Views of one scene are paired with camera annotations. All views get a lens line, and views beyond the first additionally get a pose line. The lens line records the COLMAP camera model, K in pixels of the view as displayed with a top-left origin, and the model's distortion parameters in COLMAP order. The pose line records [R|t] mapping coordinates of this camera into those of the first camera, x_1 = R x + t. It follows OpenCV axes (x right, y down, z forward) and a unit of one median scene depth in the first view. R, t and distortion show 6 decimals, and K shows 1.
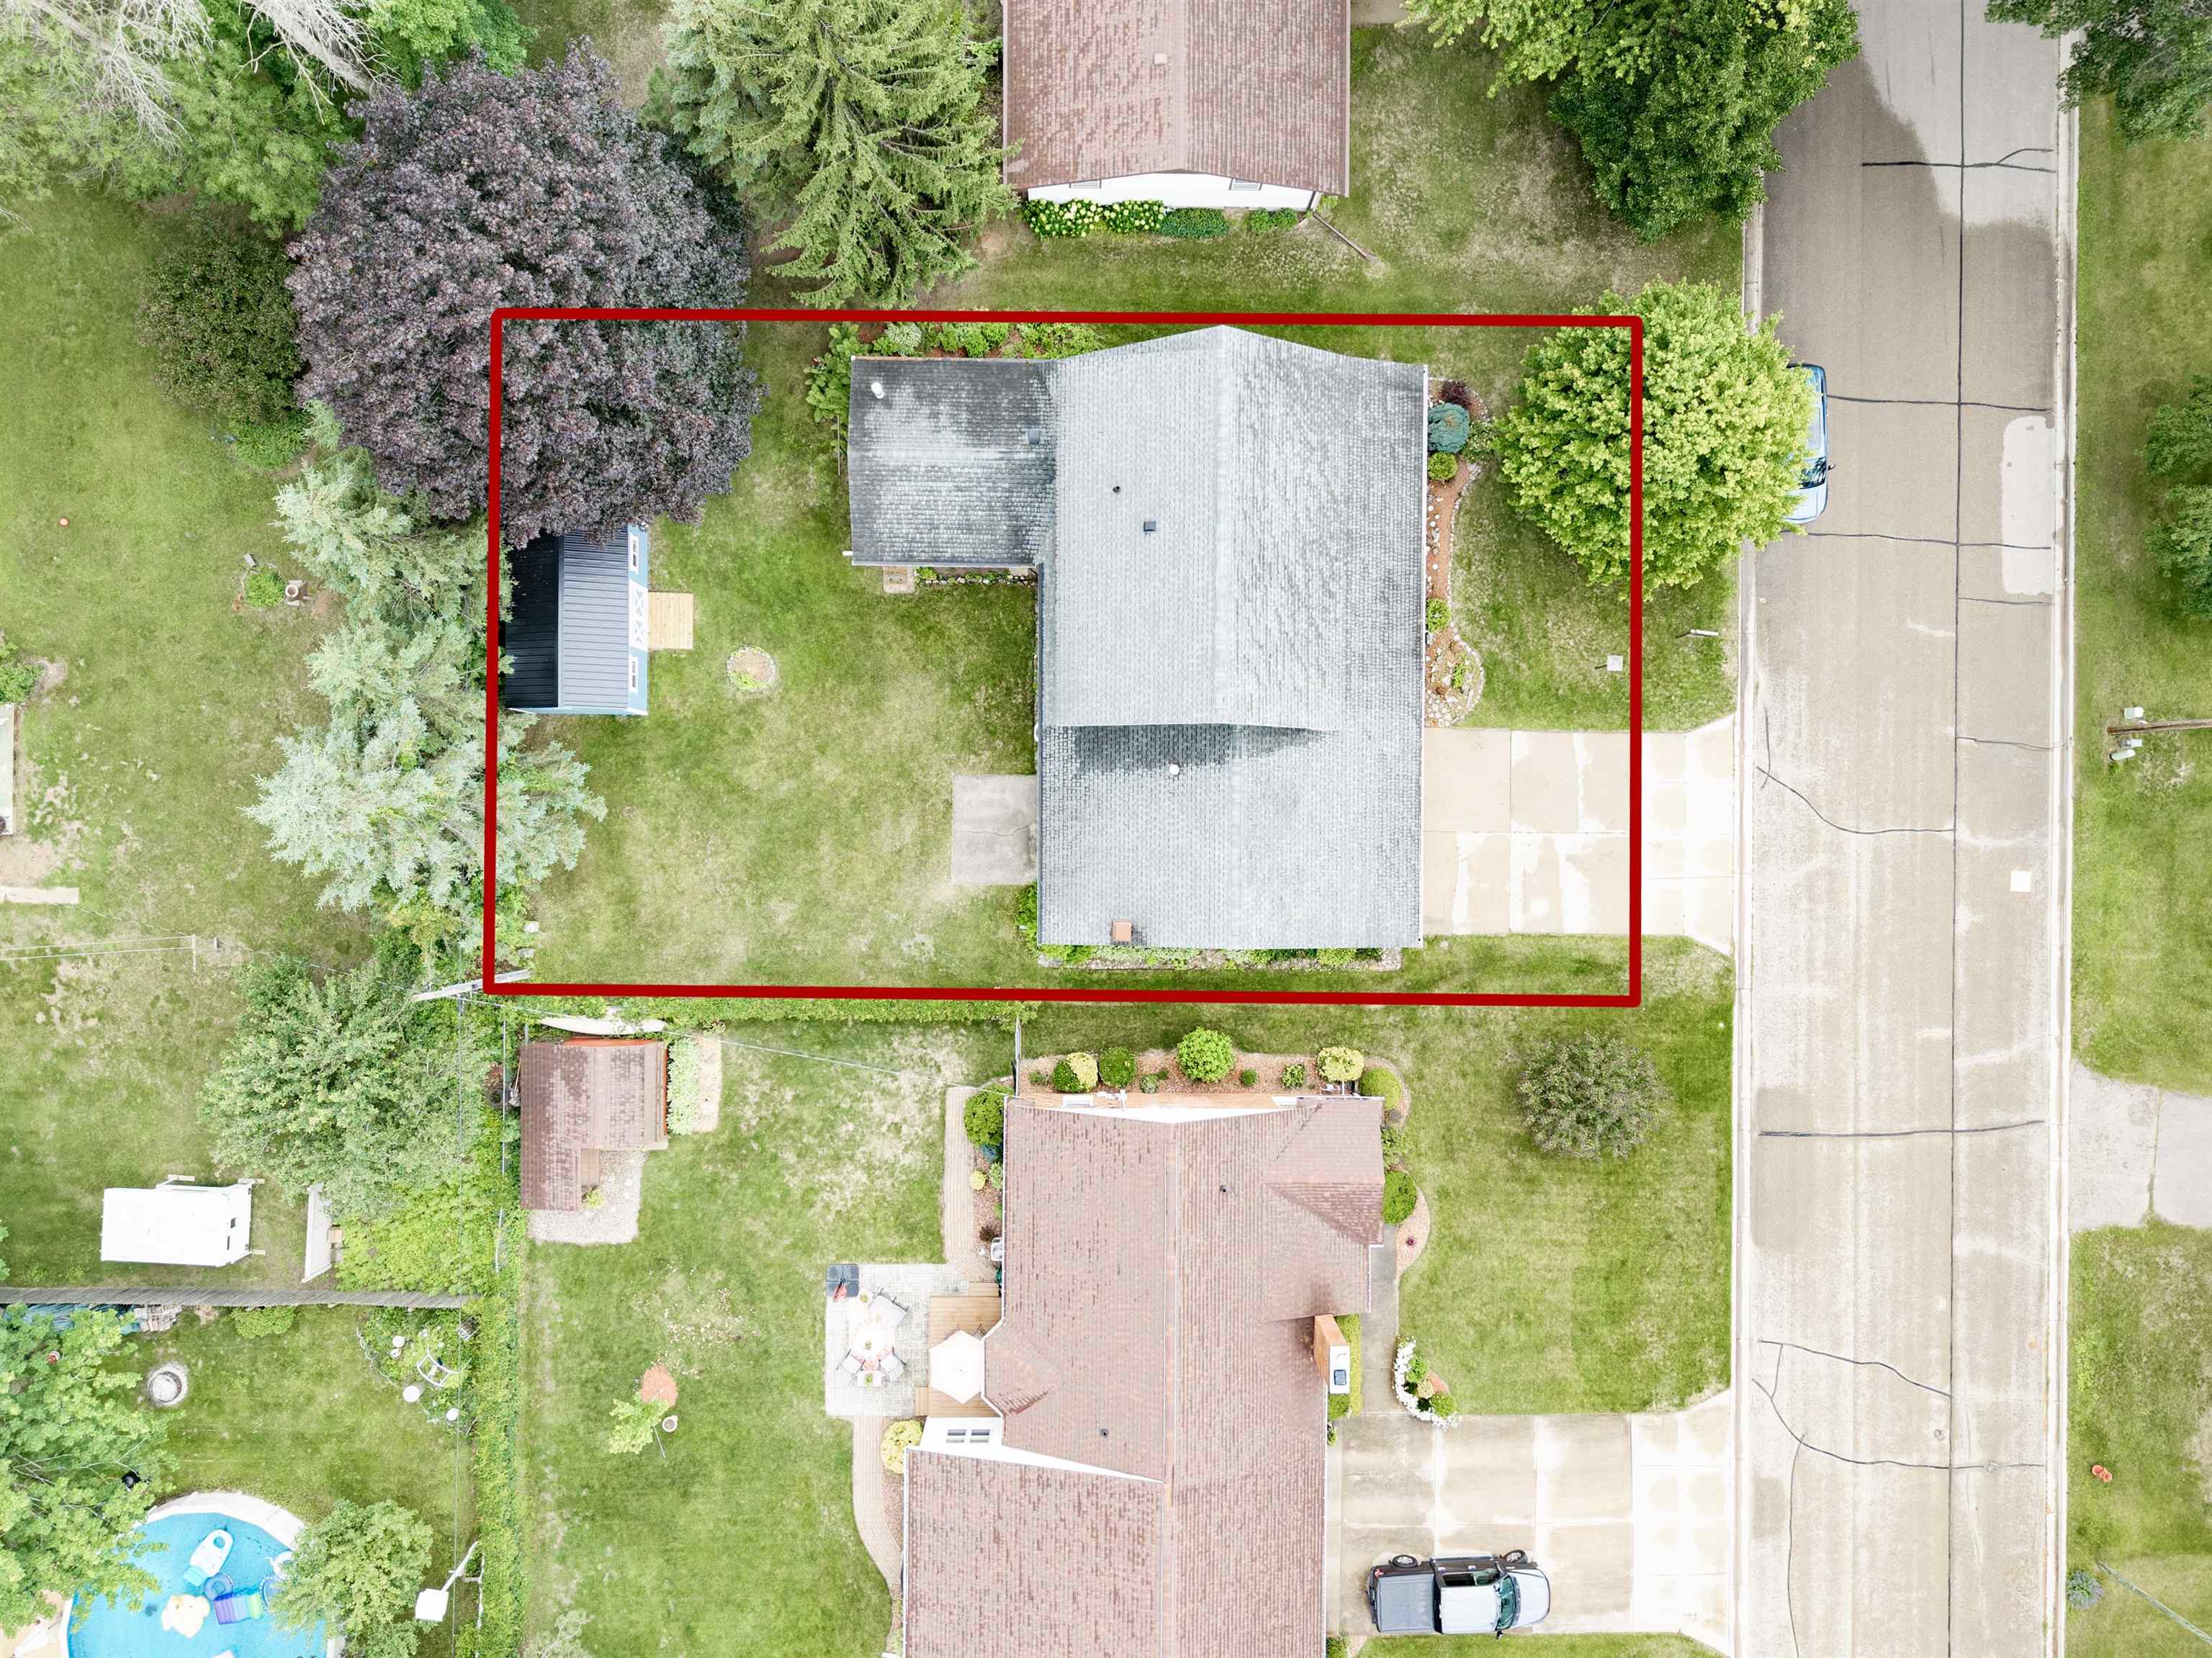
lens RADIAL K [[1494.0, 0, 1105.9], [0, 1494.0, 842.4], [0, 0, 1]] dist [0.054067, -0.049155]
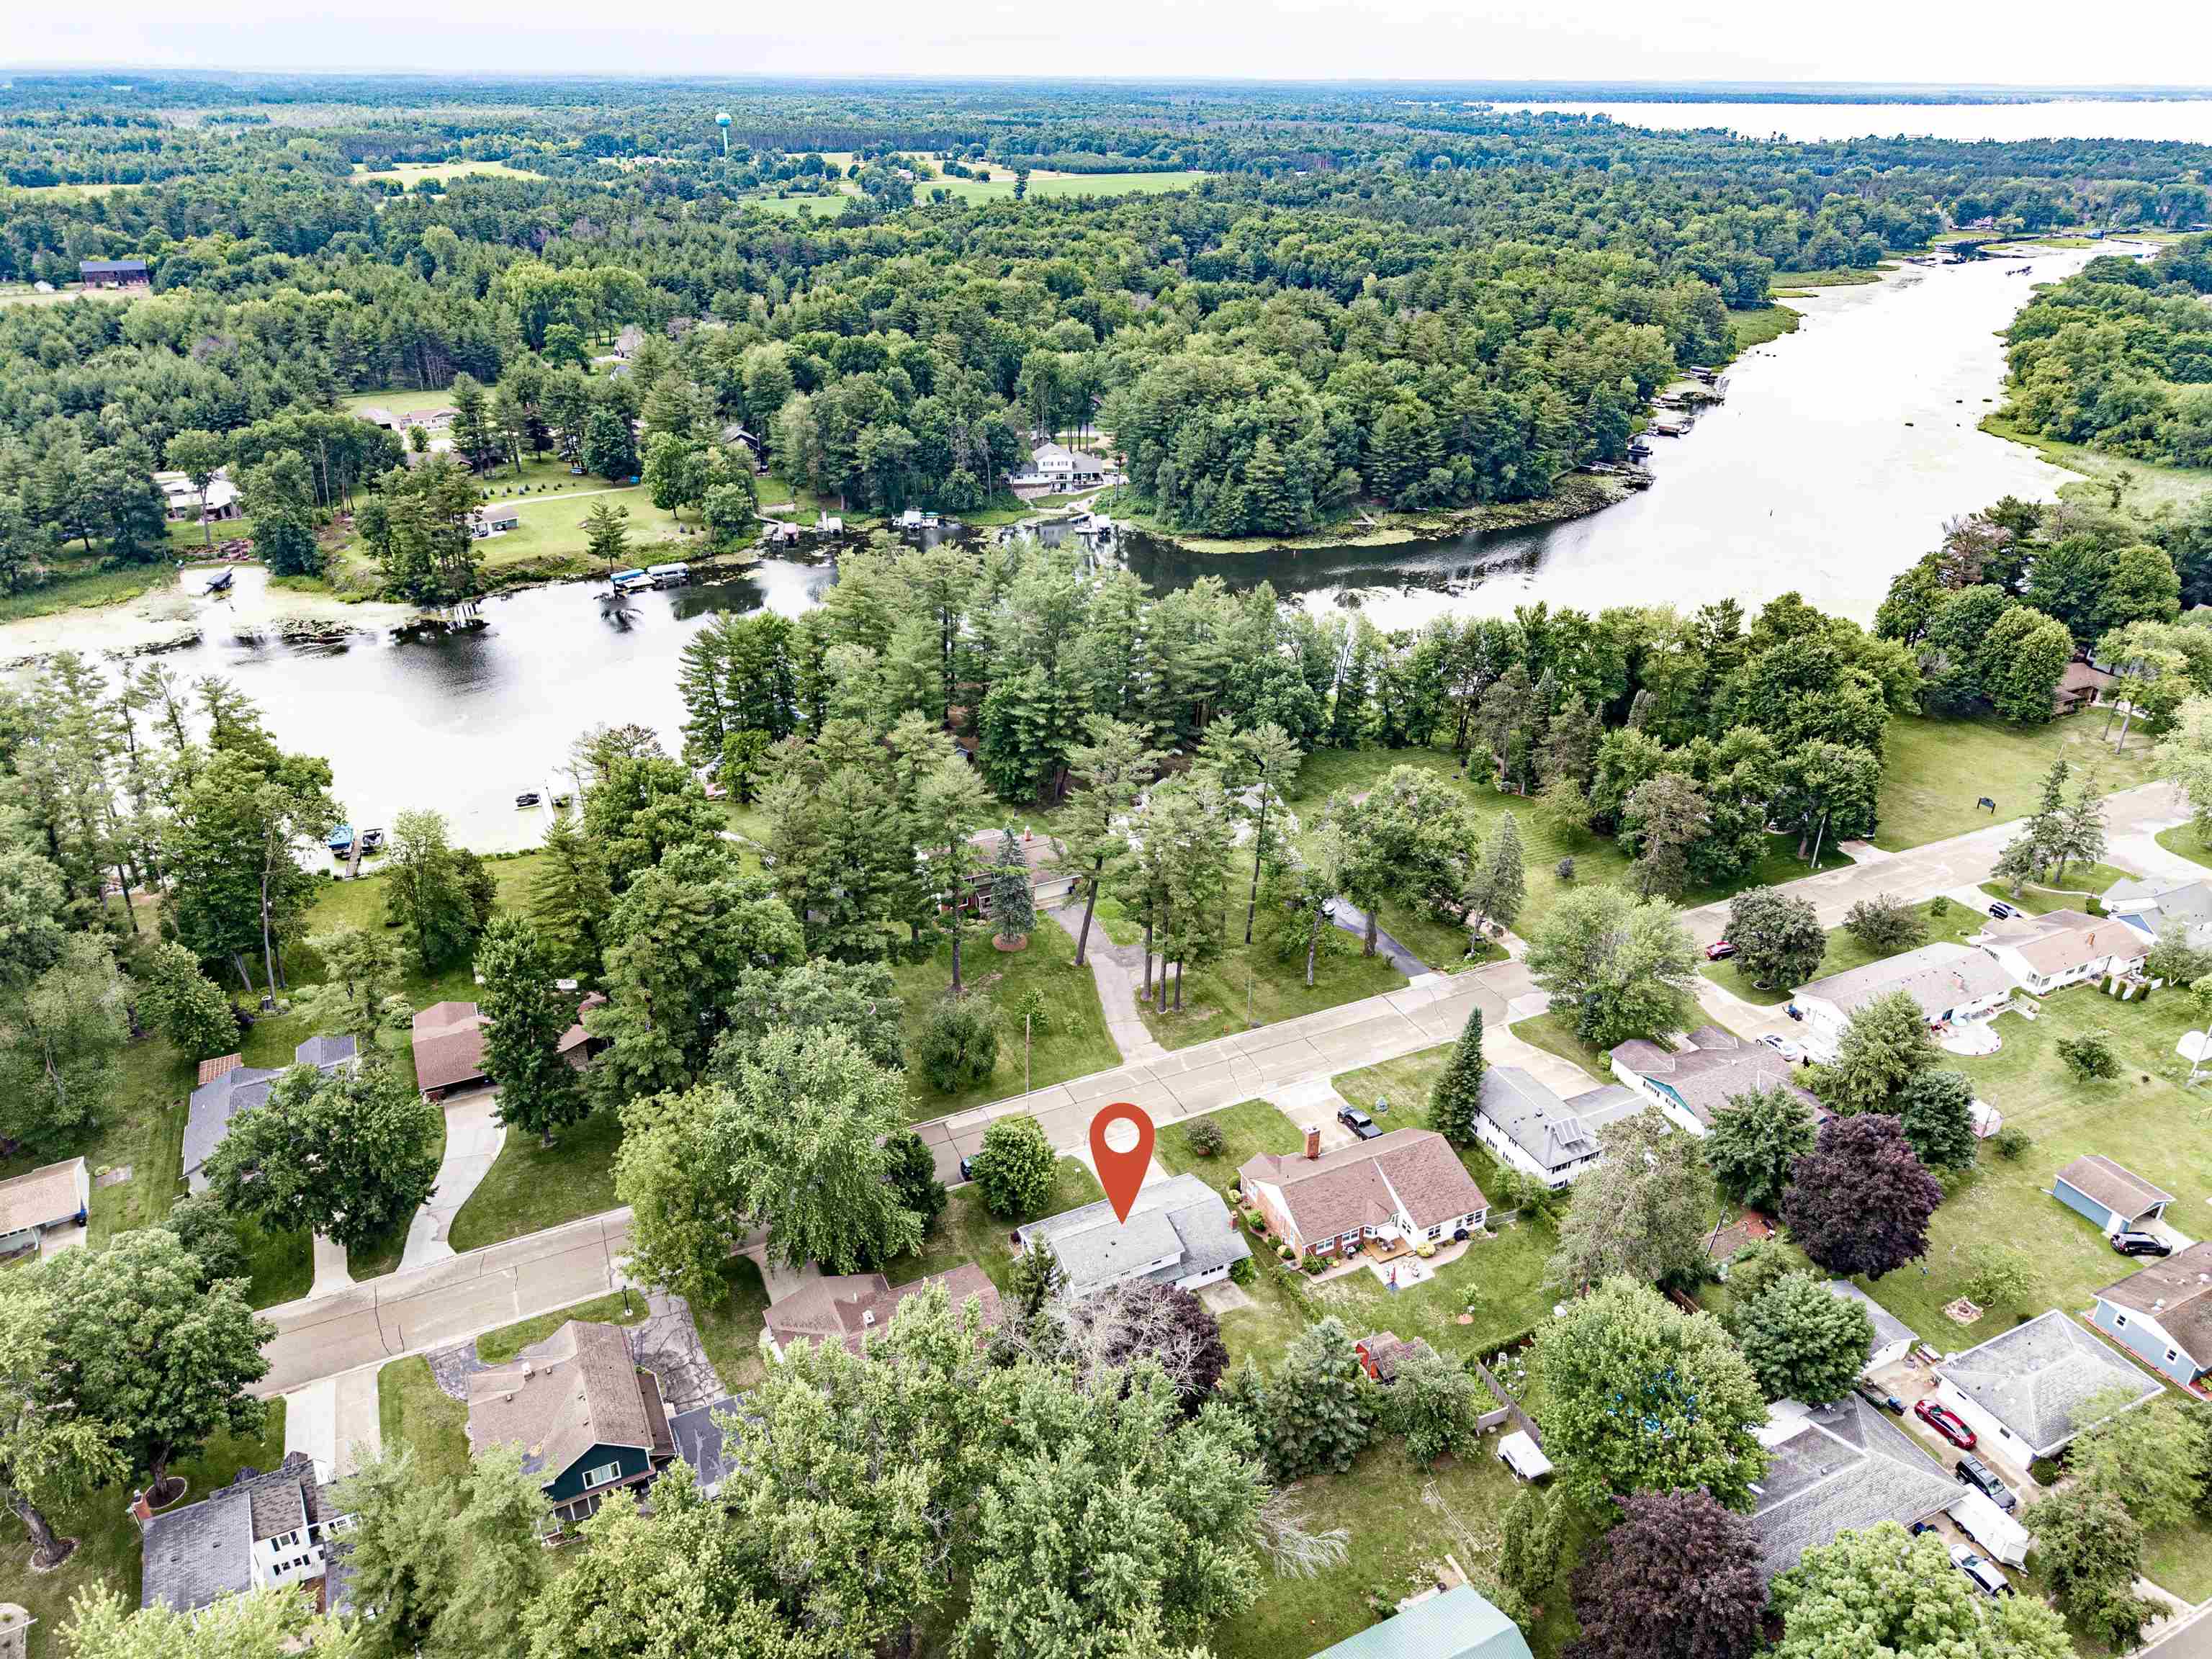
lens RADIAL K [[1494.2, 0, 1105.9], [0, 1494.2, 842.9], [0, 0, 1]] dist [0.054067, -0.049155]
pose [[-0.435523, -0.435923, 0.787585, -1.762229], [0.900171, -0.207600, 0.382876, -1.069843], [-0.003402, 0.875713, 0.482820, -1.043425]]
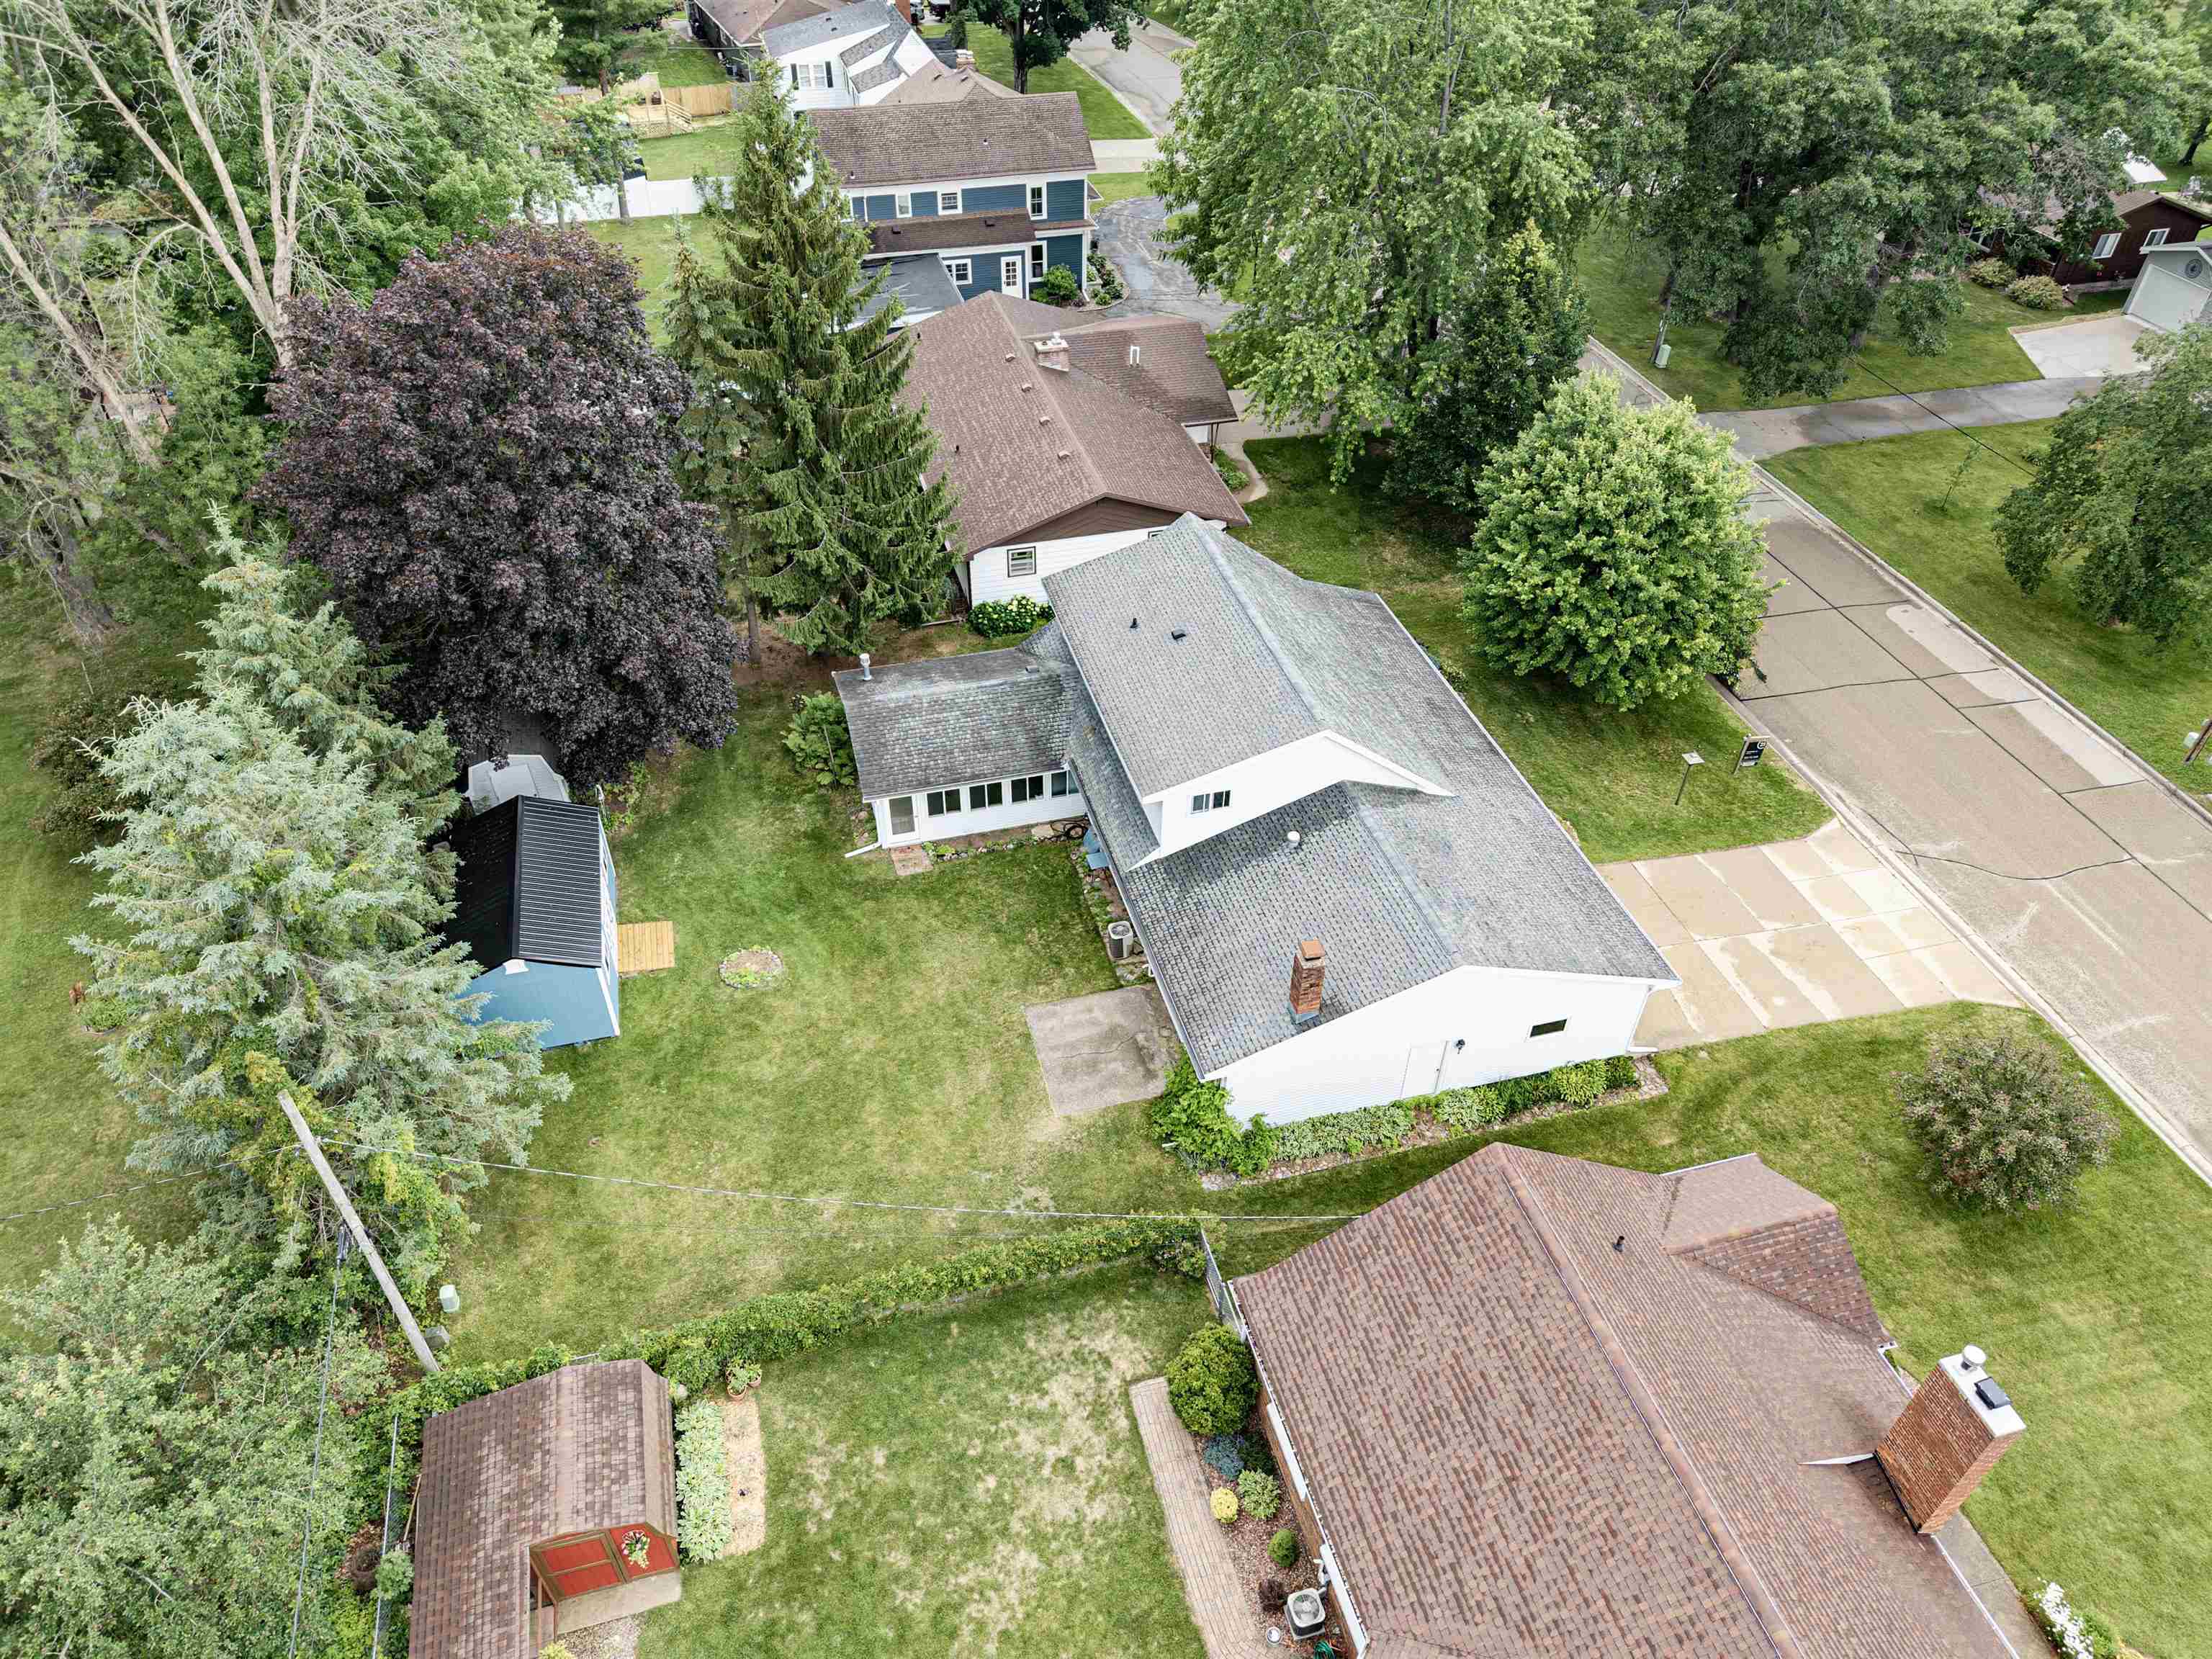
lens RADIAL K [[1494.2, 0, 1105.9], [0, 1494.2, 842.9], [0, 0, 1]] dist [0.054067, -0.049155]
pose [[0.962045, -0.181249, 0.204003, -0.202749], [0.272786, 0.618165, -0.737197, 0.485976], [0.007509, 0.764866, 0.644145, 0.424141]]
